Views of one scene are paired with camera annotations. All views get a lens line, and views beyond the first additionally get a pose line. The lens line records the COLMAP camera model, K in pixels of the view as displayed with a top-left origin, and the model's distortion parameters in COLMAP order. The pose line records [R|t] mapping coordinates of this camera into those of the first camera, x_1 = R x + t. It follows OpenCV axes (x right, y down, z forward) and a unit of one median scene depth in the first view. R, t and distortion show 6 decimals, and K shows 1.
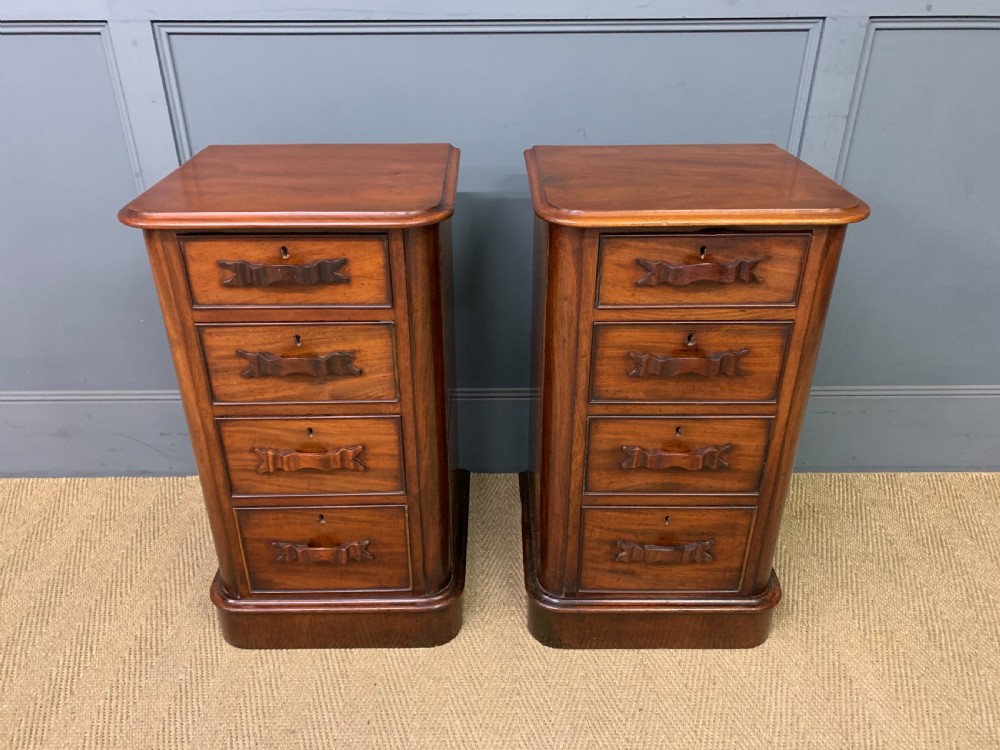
lens RADIAL K [[749.7, 0, 496.6], [0, 749.7, 374.3], [0, 0, 1]] dist [0.019338, -0.009062]
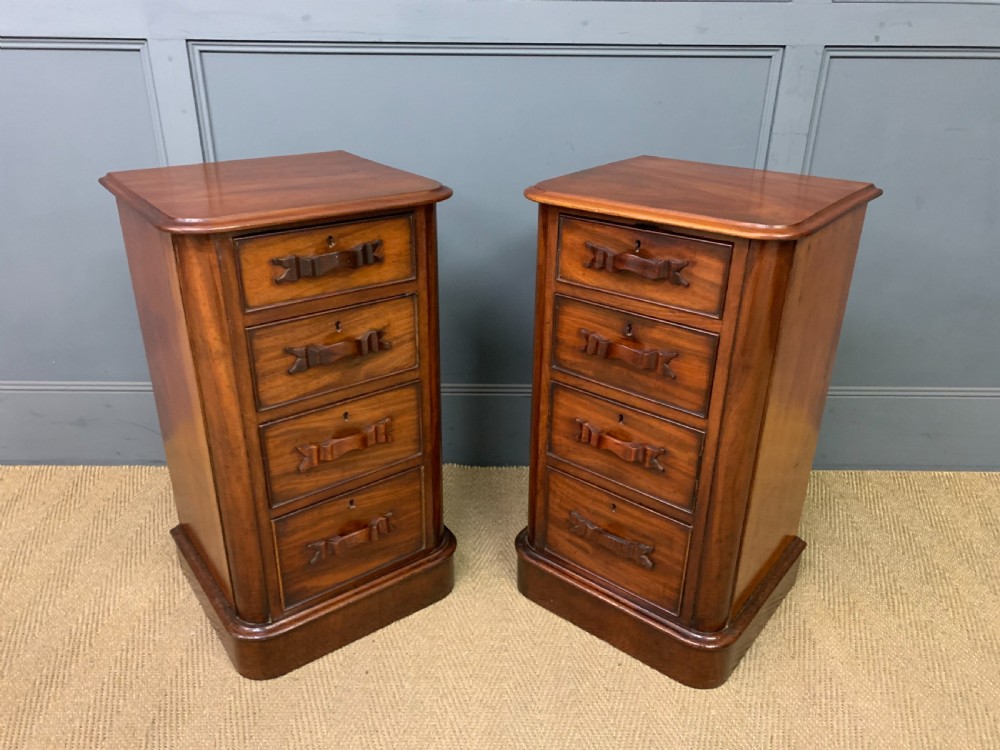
lens RADIAL K [[748.9, 0, 494.3], [0, 748.9, 379.9], [0, 0, 1]] dist [0.024080, -0.014333]
pose [[0.999912, 0.012472, 0.004591, 0.001859], [-0.012178, 0.998165, -0.059313, 0.095885], [-0.005322, 0.059252, 0.998229, -0.090641]]
